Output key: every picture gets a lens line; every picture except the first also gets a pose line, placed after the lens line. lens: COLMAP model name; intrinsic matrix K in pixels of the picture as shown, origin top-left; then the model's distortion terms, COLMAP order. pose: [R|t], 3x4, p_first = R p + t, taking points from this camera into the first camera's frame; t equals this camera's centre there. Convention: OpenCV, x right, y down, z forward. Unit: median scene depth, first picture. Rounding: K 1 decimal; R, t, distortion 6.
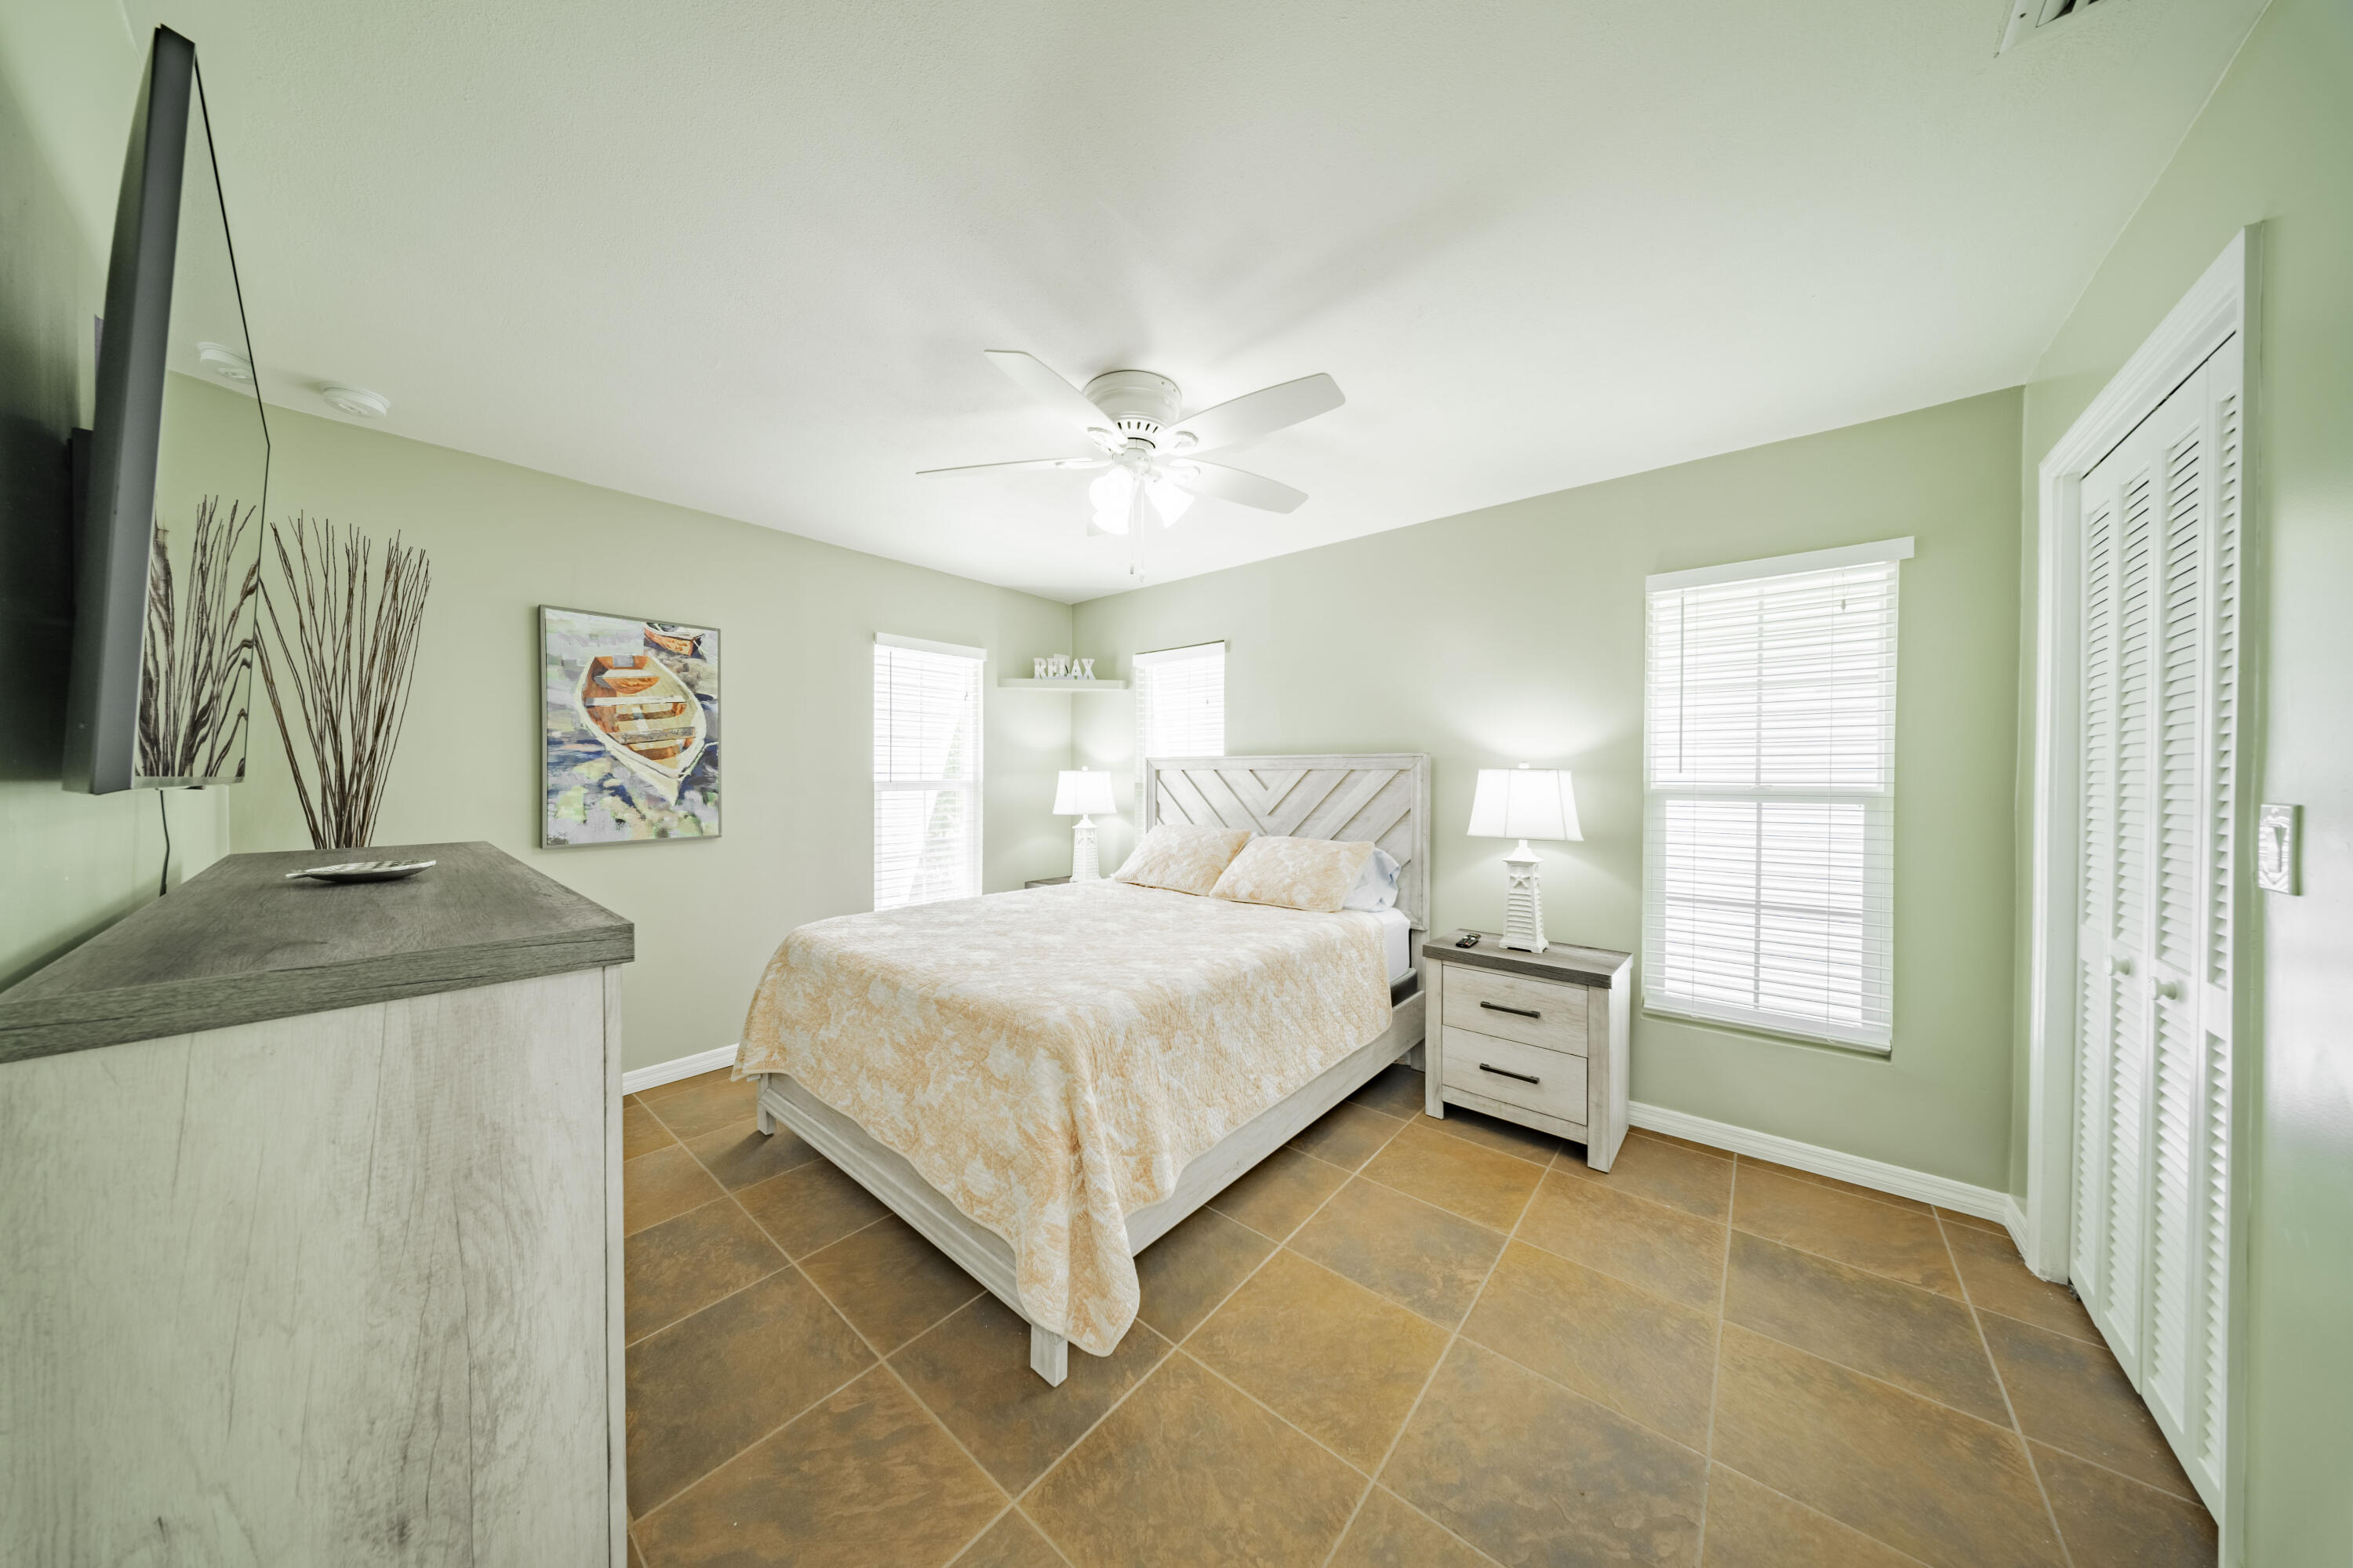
lens RADIAL K [[708.4, 0, 1143.7], [0, 708.4, 779.9], [0, 0, 1]] dist [0.000406, -0.001634]
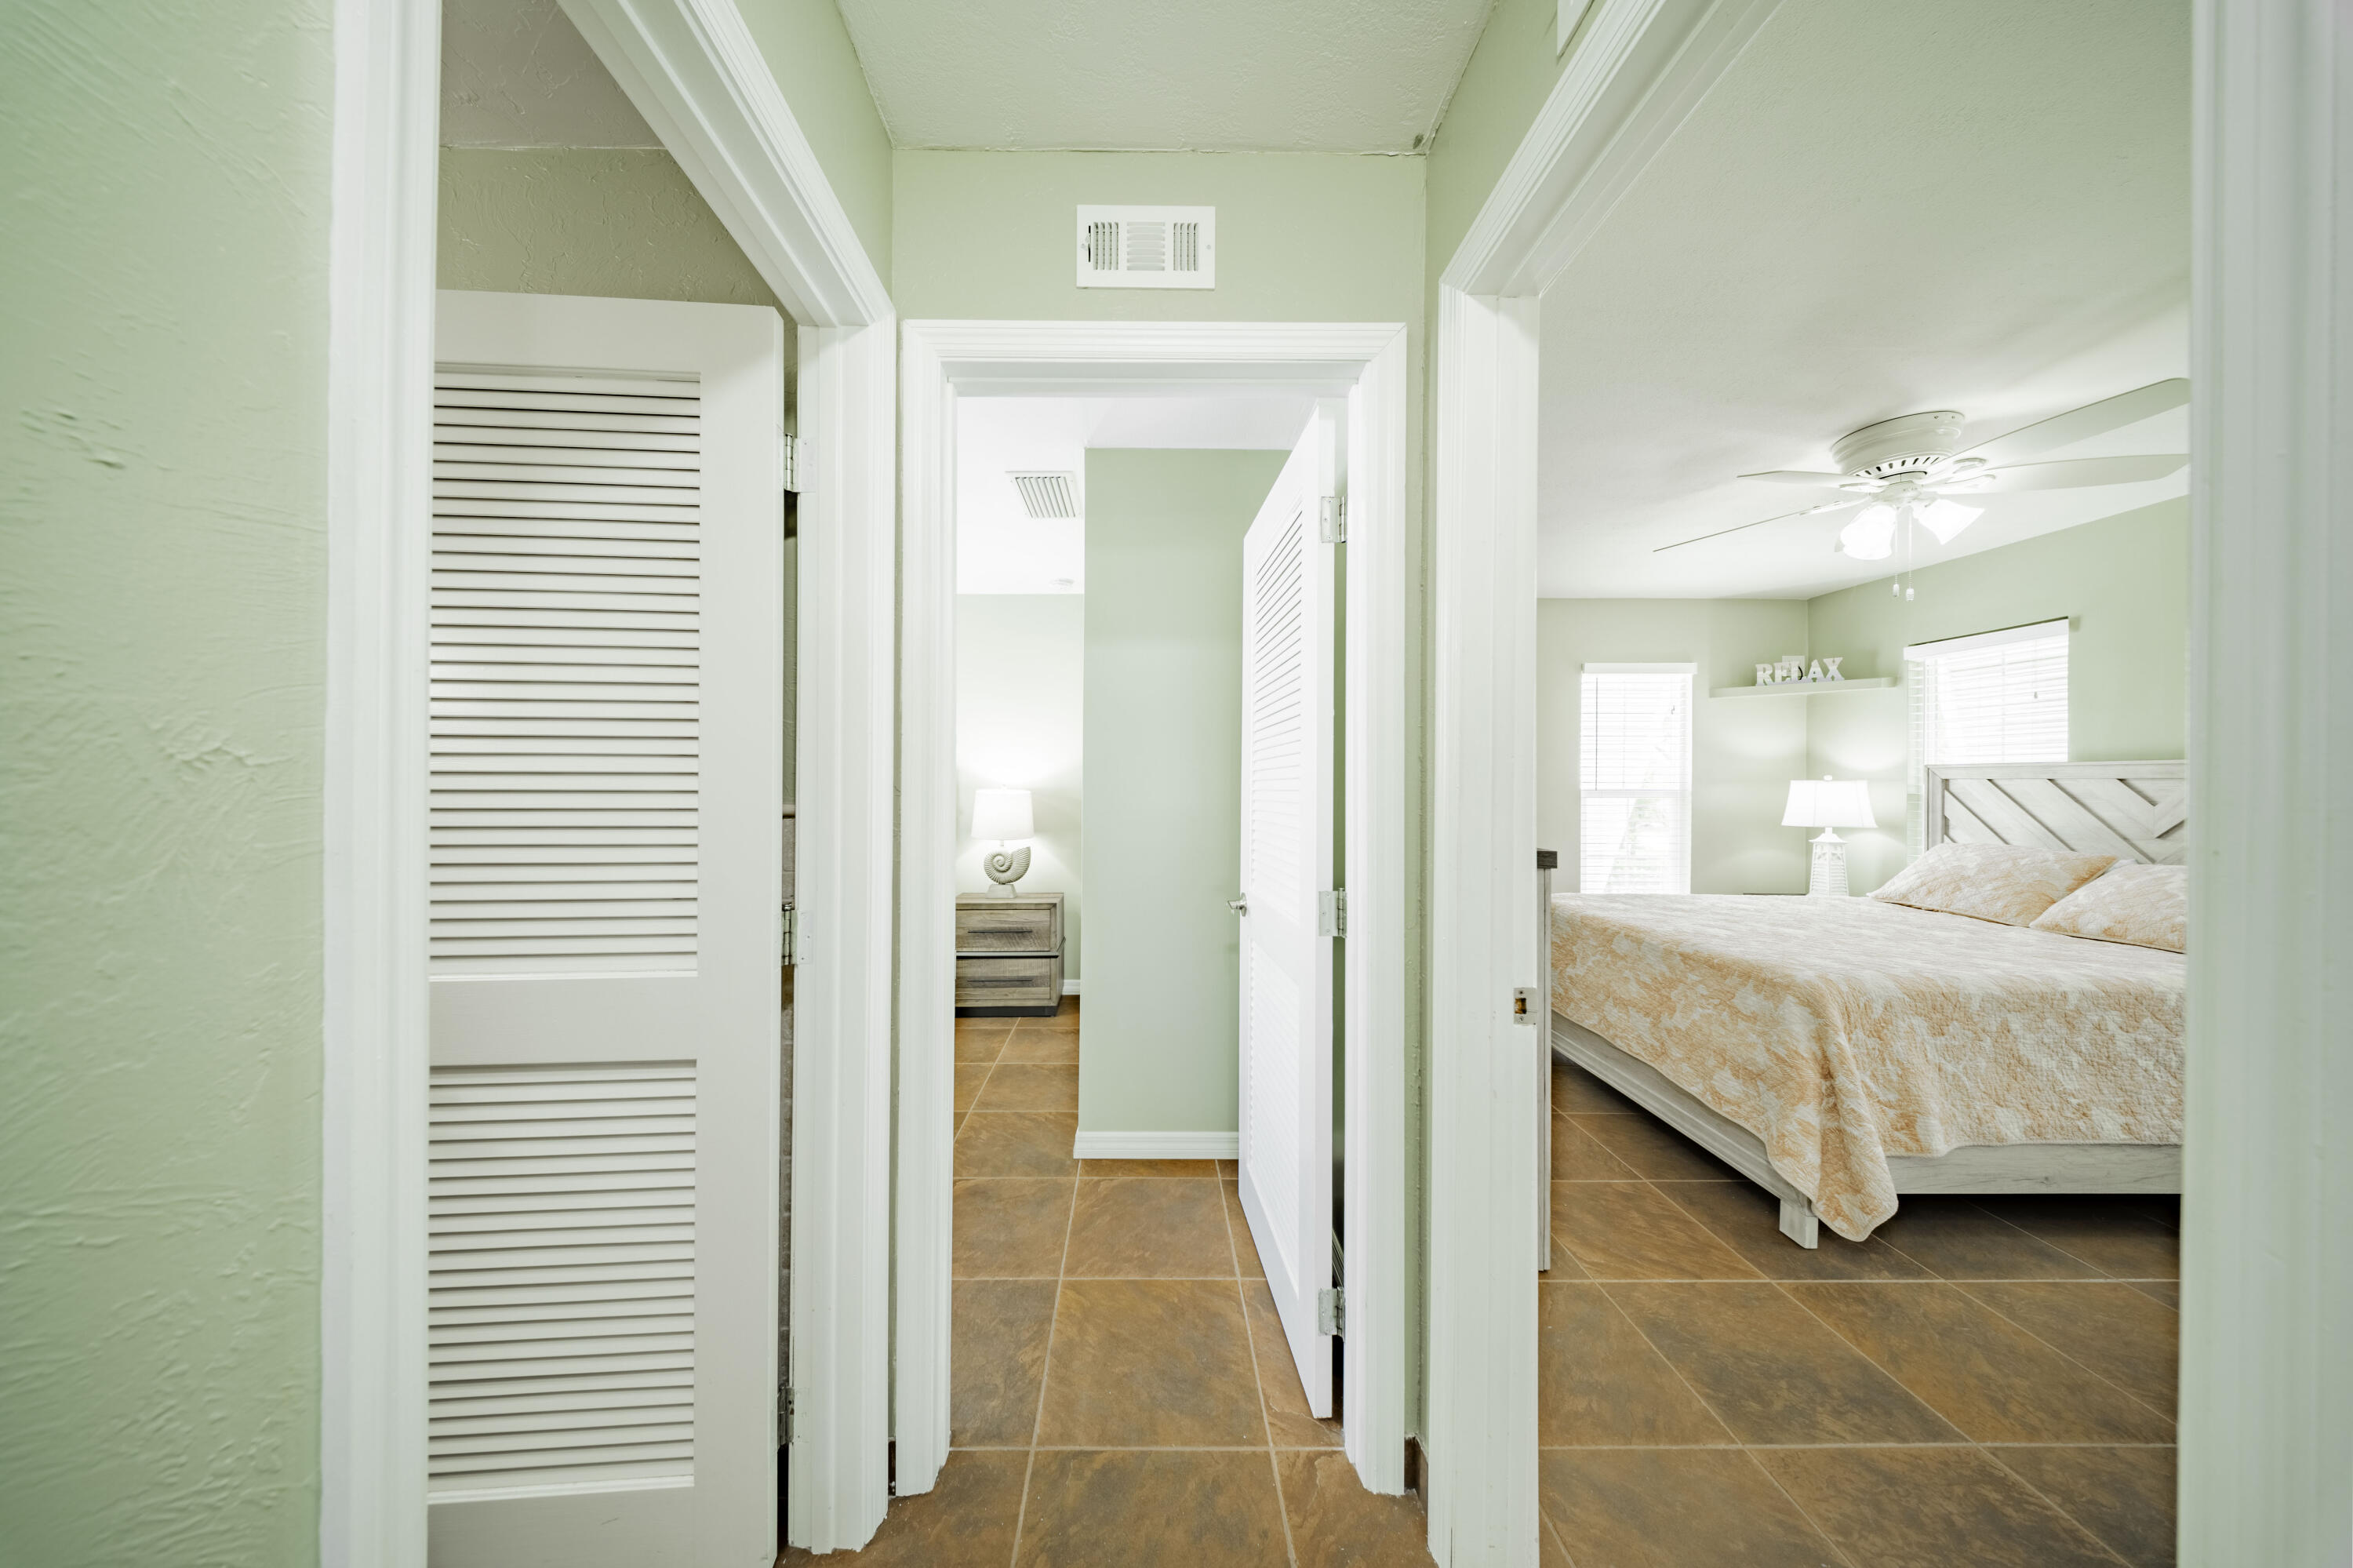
lens RADIAL K [[708.4, 0, 1143.7], [0, 708.4, 779.9], [0, 0, 1]] dist [0.000406, -0.001634]
pose [[0.664505, 0.000572, -0.747284, 0.021439], [-0.008556, 0.999940, -0.006844, 0.001472], [0.747235, 0.010942, 0.664470, -0.436743]]
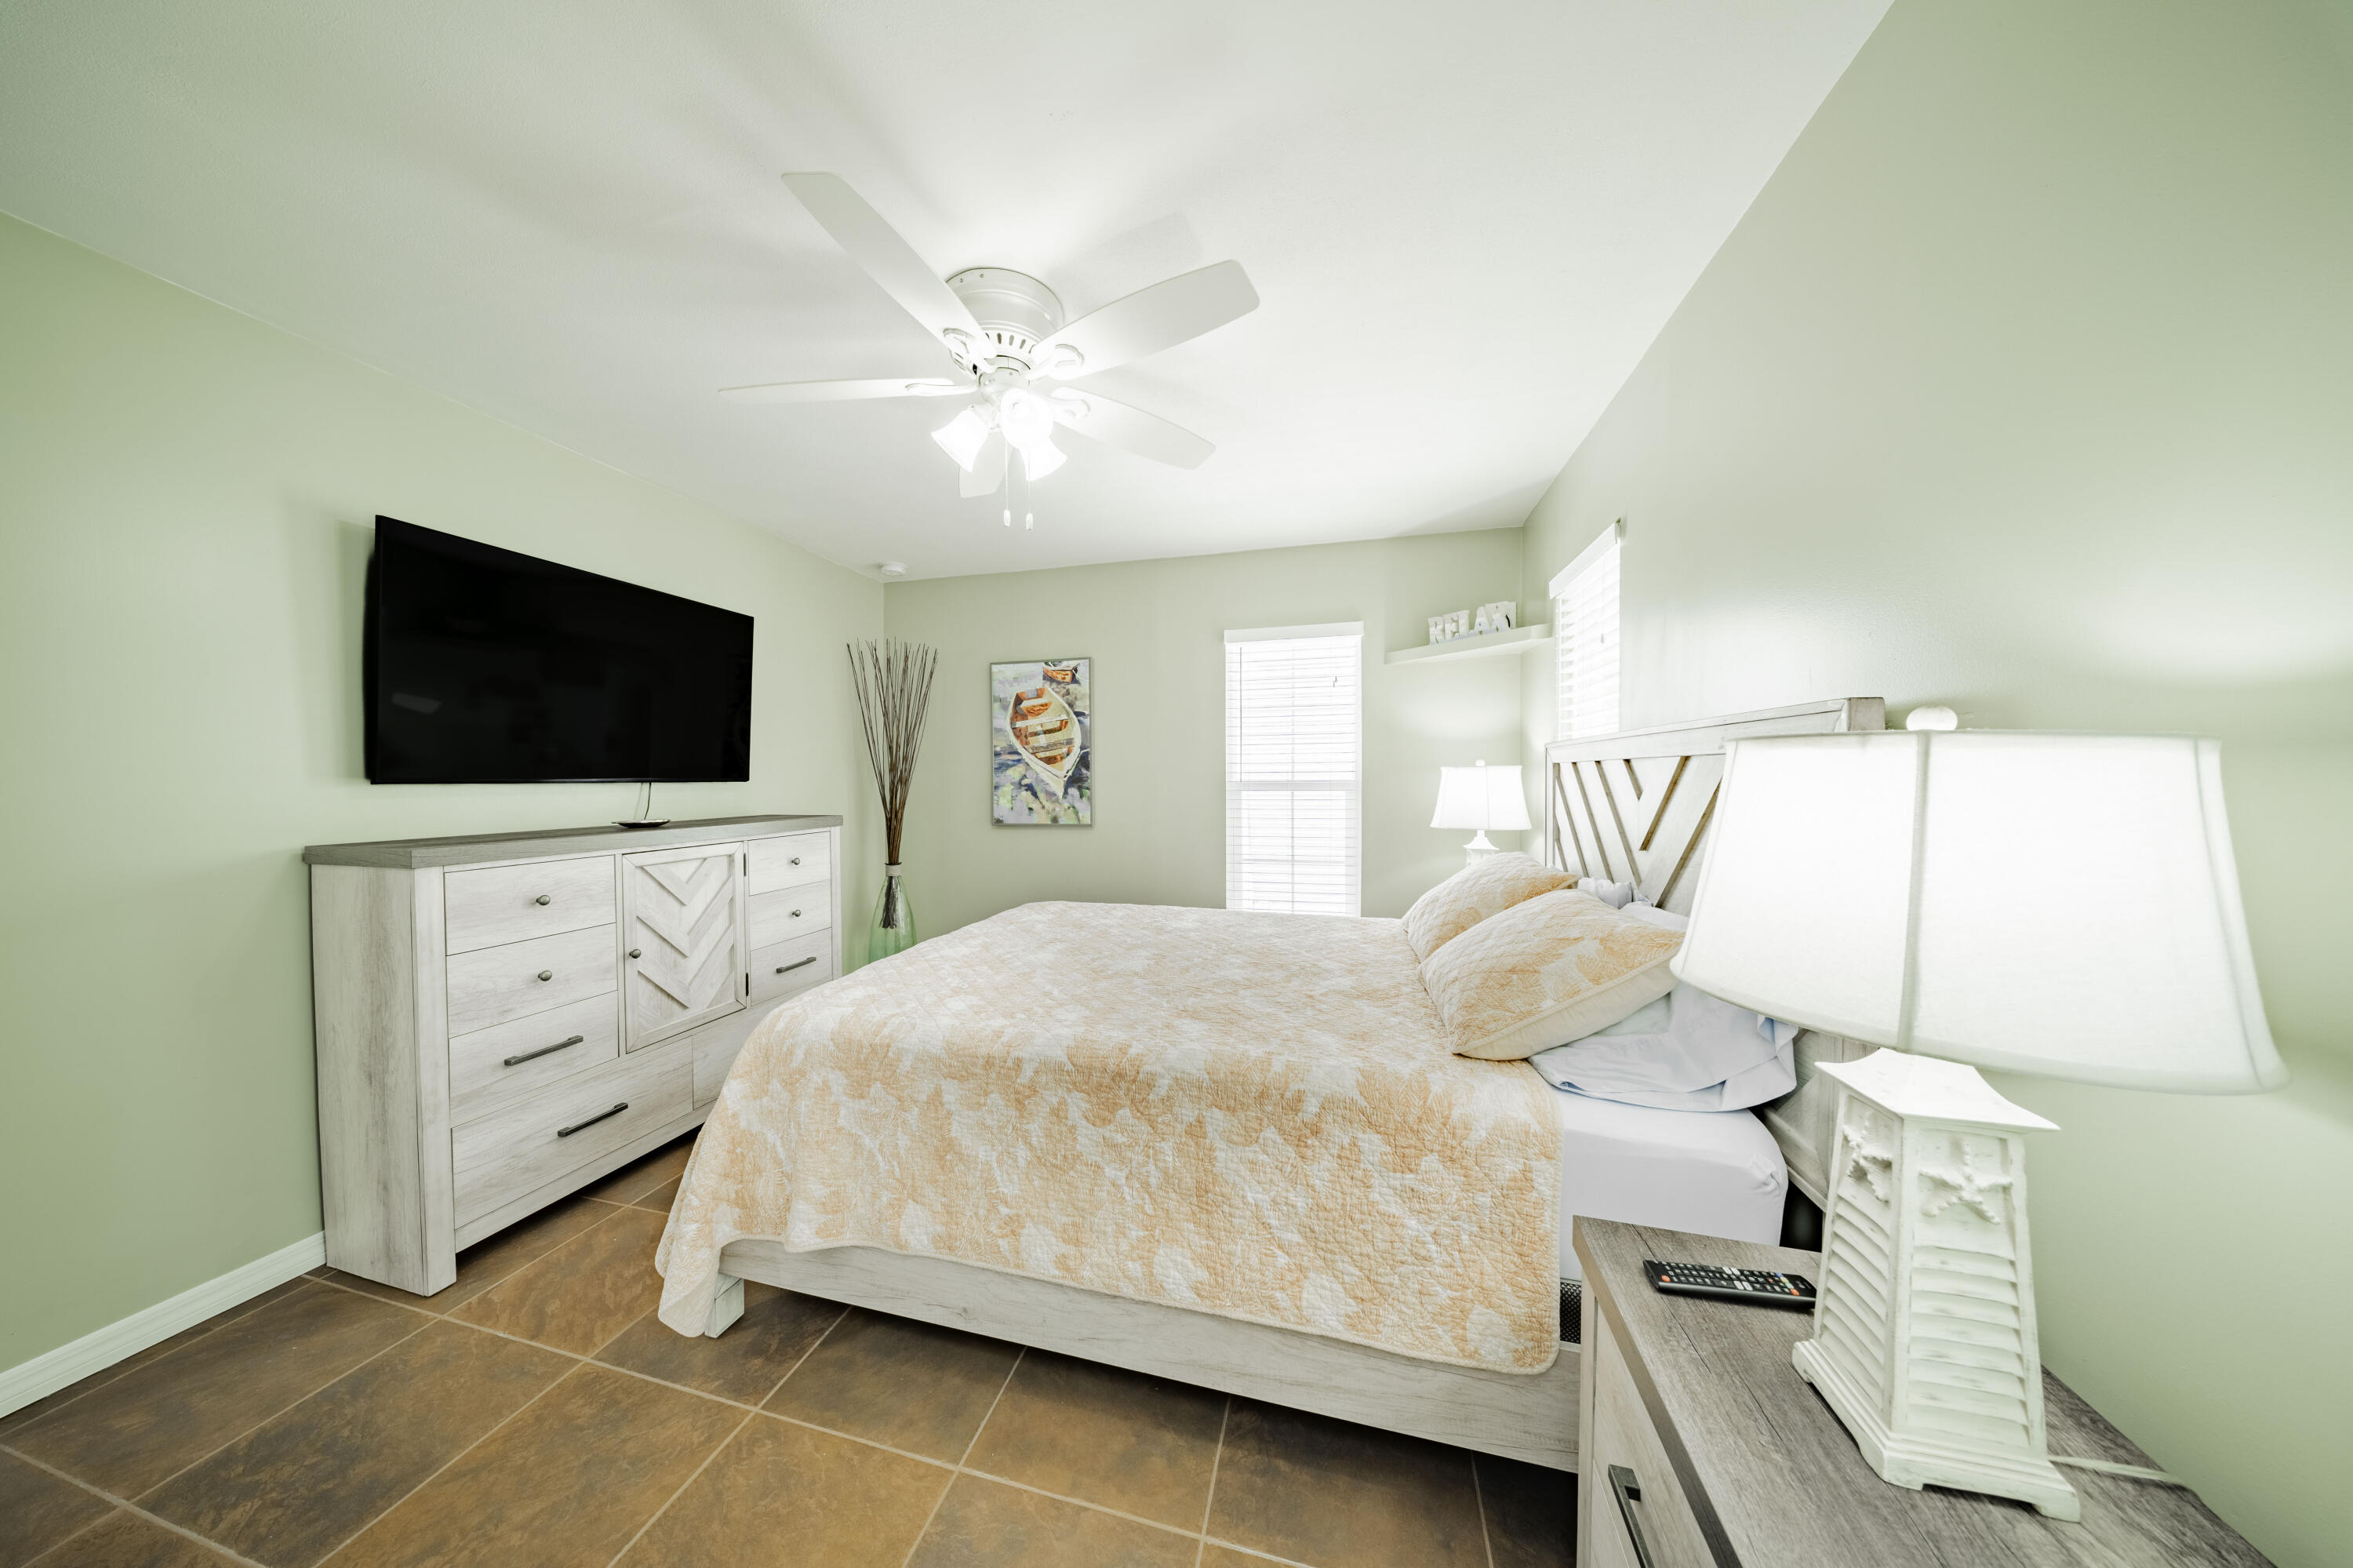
lens RADIAL K [[708.4, 0, 1143.7], [0, 708.4, 779.9], [0, 0, 1]] dist [0.000406, -0.001634]
pose [[0.433839, 0.000455, -0.900990, 0.627162], [0.002017, 0.999997, 0.001476, -0.000858], [0.900988, -0.002458, 0.433837, 0.619457]]
